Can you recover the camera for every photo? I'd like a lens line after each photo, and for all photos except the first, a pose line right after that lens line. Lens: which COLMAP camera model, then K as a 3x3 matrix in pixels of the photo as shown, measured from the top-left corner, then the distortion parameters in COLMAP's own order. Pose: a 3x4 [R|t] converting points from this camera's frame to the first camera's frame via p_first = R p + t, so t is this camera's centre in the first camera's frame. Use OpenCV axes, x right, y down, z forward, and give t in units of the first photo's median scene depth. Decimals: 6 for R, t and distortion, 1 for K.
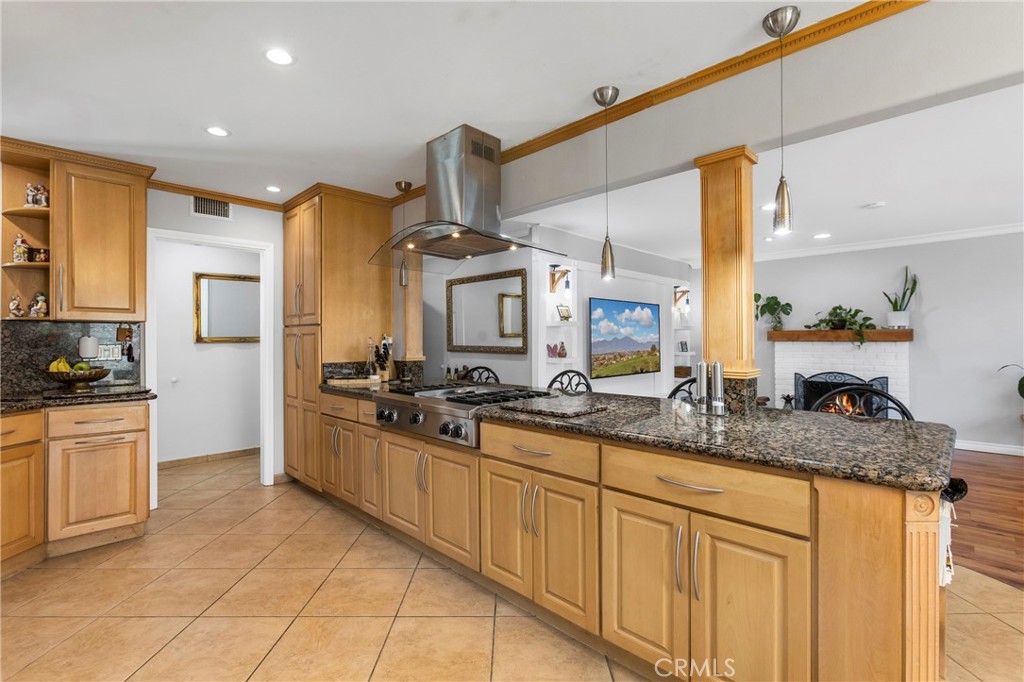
lens RADIAL K [[466.5, 0, 510.6], [0, 466.5, 339.6], [0, 0, 1]] dist [-0.029677, 0.014317]
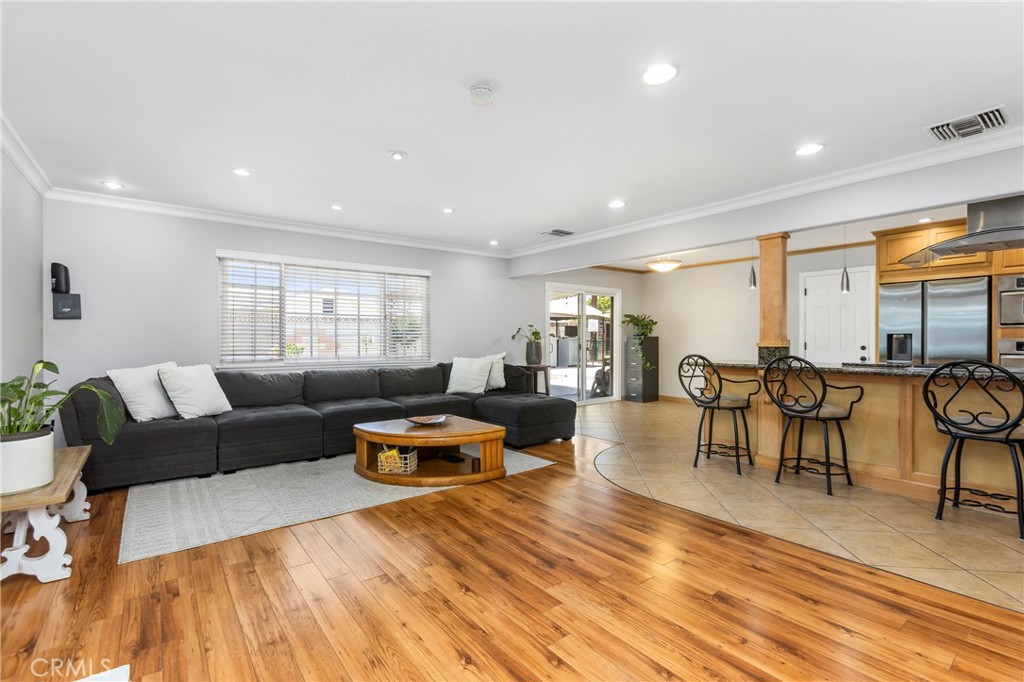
lens RADIAL K [[465.4, 0, 512.0], [0, 465.4, 341.0], [0, 0, 1]] dist [-0.030743, 0.016683]
pose [[-0.992871, 0.006170, 0.119036, 0.736523], [0.006749, 0.999967, 0.004461, 0.021900], [-0.119004, 0.005232, -0.992880, 1.699133]]
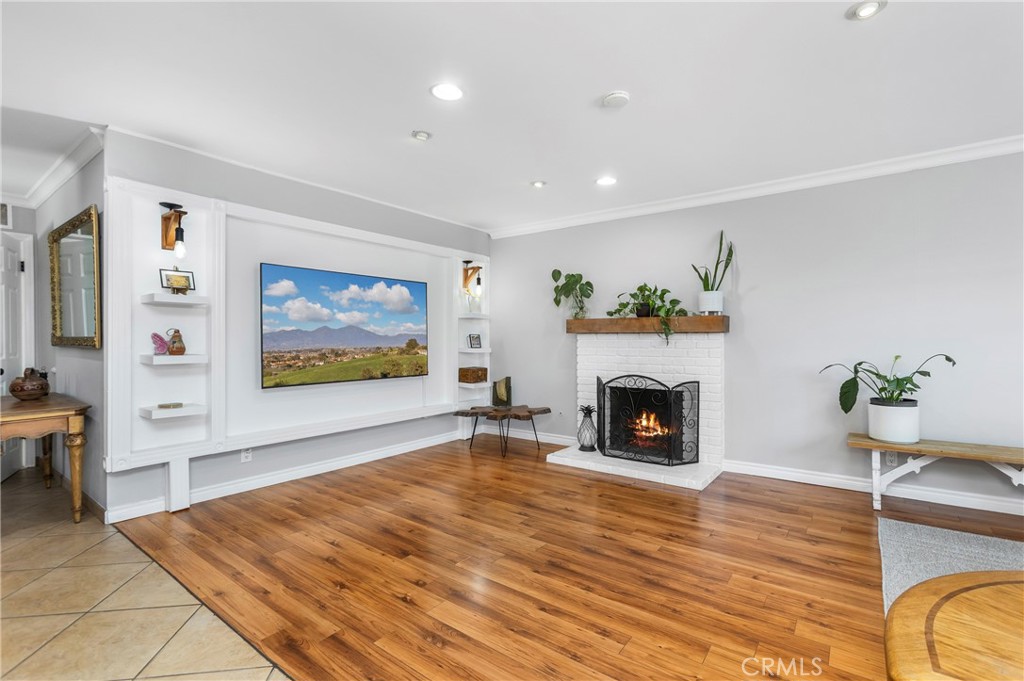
lens RADIAL K [[466.5, 0, 510.6], [0, 466.5, 339.1], [0, 0, 1]] dist [-0.029677, 0.014317]
pose [[0.990517, 0.002565, 0.137367, 0.615796], [-0.002355, 0.999996, -0.001695, 0.023644], [-0.137371, 0.001356, 0.990519, 0.453354]]
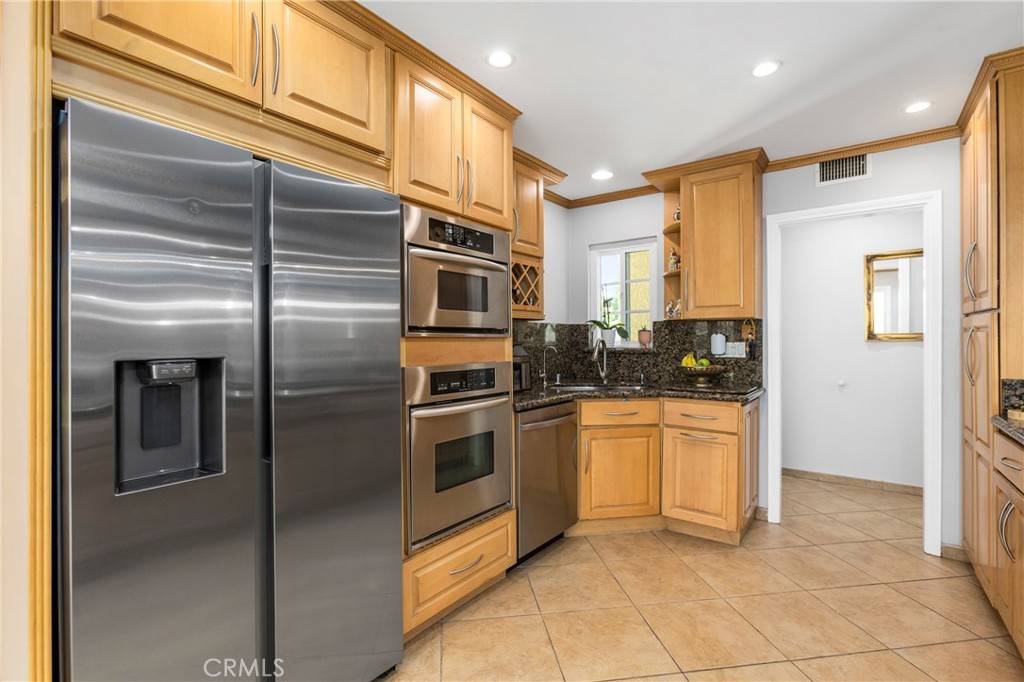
lens RADIAL K [[470.7, 0, 509.9], [0, 470.7, 339.5], [0, 0, 1]] dist [-0.033115, 0.017166]
pose [[0.140790, 0.003913, -0.990032, 0.055435], [0.001929, 0.999989, 0.004227, 0.000416], [0.990038, -0.002505, 0.140781, 0.320696]]
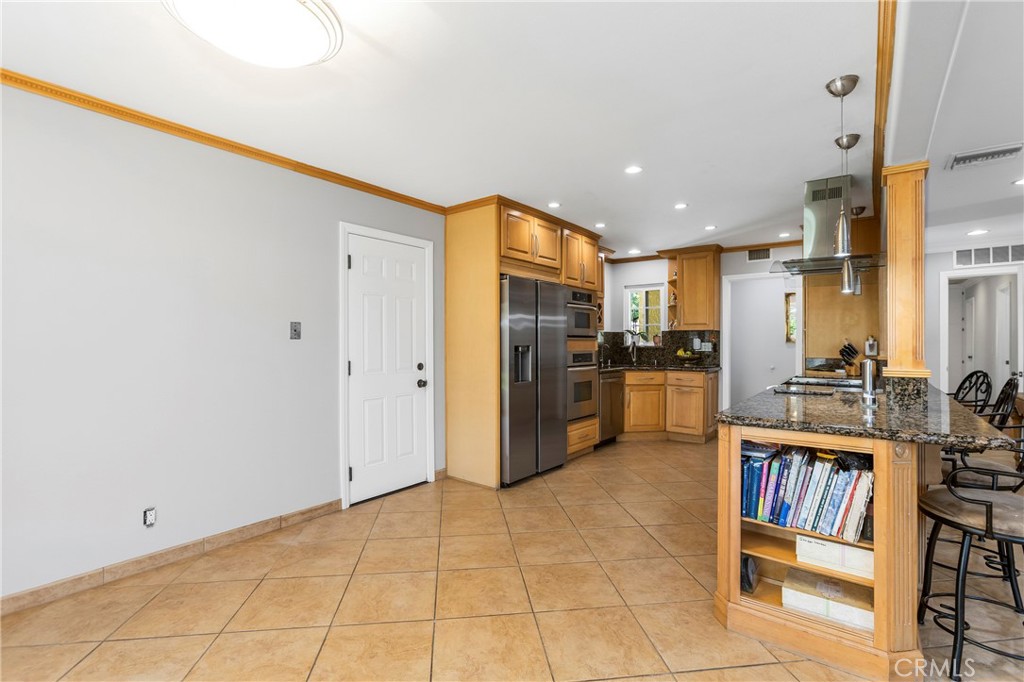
lens RADIAL K [[466.5, 0, 510.6], [0, 466.5, 339.6], [0, 0, 1]] dist [-0.029677, 0.014317]
pose [[0.126786, 0.001445, -0.991929, 0.767597], [-0.003118, 0.999995, 0.001058, -0.000721], [0.991925, 0.002958, 0.126790, -0.019693]]
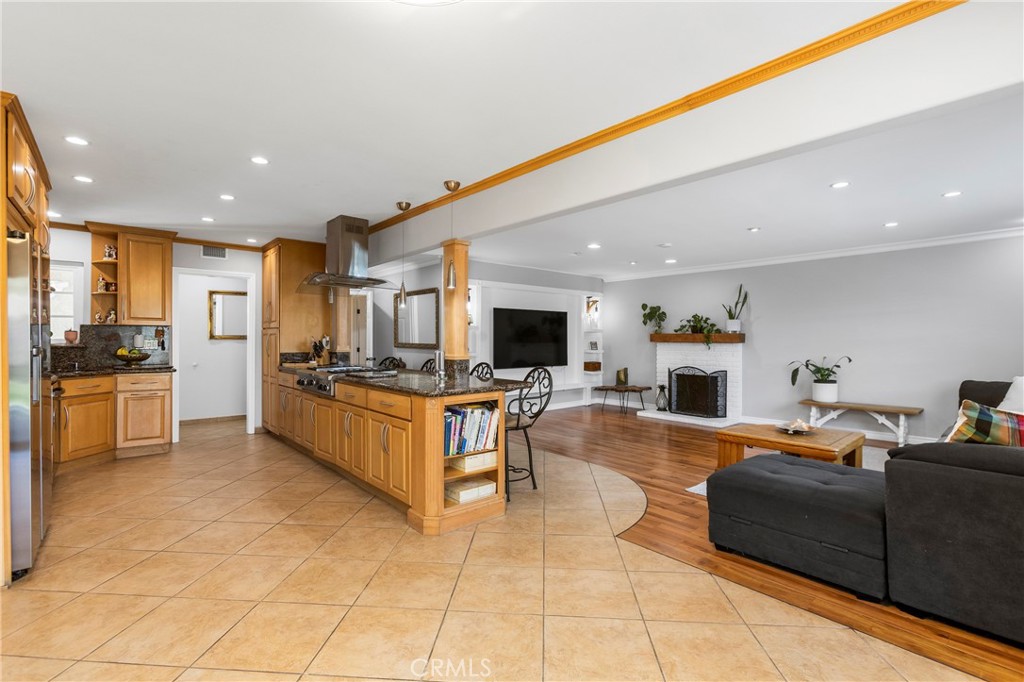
lens RADIAL K [[465.4, 0, 512.0], [0, 465.4, 341.0], [0, 0, 1]] dist [-0.030743, 0.016683]
pose [[0.997788, 0.008819, -0.065890, 0.449154], [-0.008571, 0.999955, 0.004036, -0.001648], [0.065923, -0.003463, 0.997819, -0.474525]]
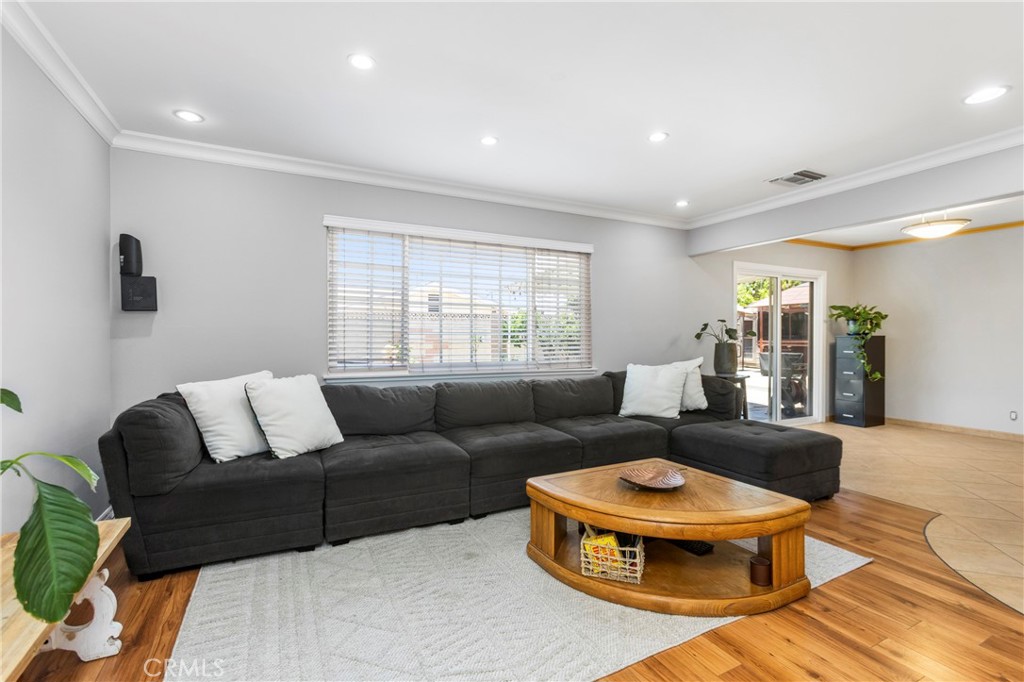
lens RADIAL K [[470.7, 0, 509.9], [0, 470.7, 339.5], [0, 0, 1]] dist [-0.033115, 0.017166]
pose [[-0.950393, 0.004070, 0.311024, 1.040638], [0.005106, 0.999984, 0.002518, 0.018186], [-0.311009, 0.003982, -0.950399, 1.322199]]
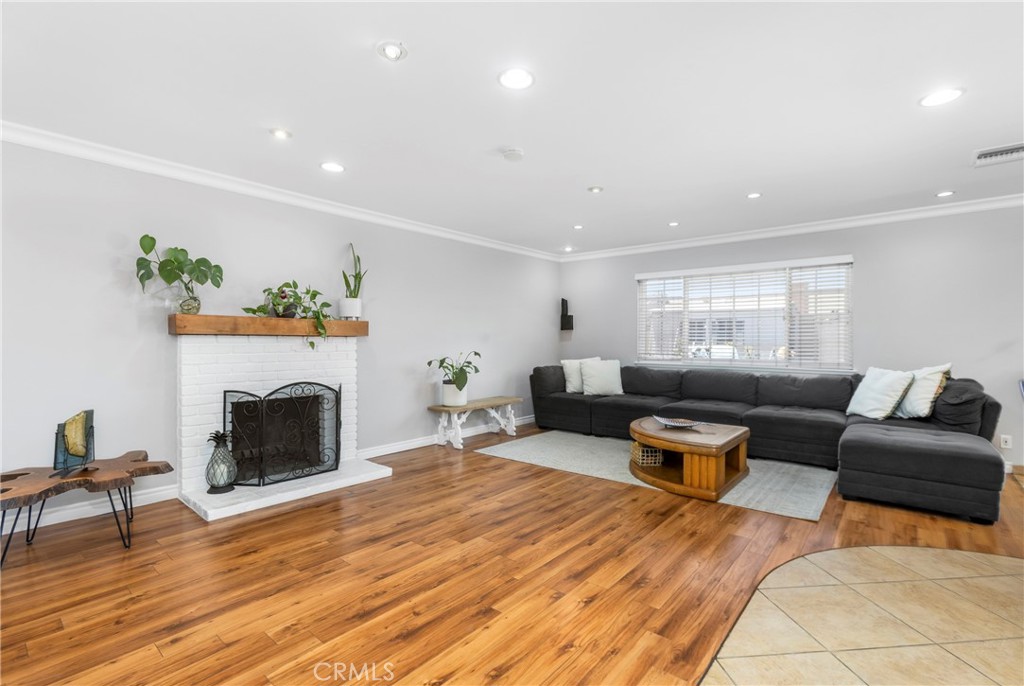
lens RADIAL K [[471.2, 0, 514.3], [0, 471.2, 342.6], [0, 0, 1]] dist [-0.017247, 0.000442]
pose [[-0.089030, 0.001655, 0.996028, 0.020952], [-0.000238, 0.999999, -0.001683, 0.022973], [-0.996029, -0.000387, -0.089029, 1.146895]]
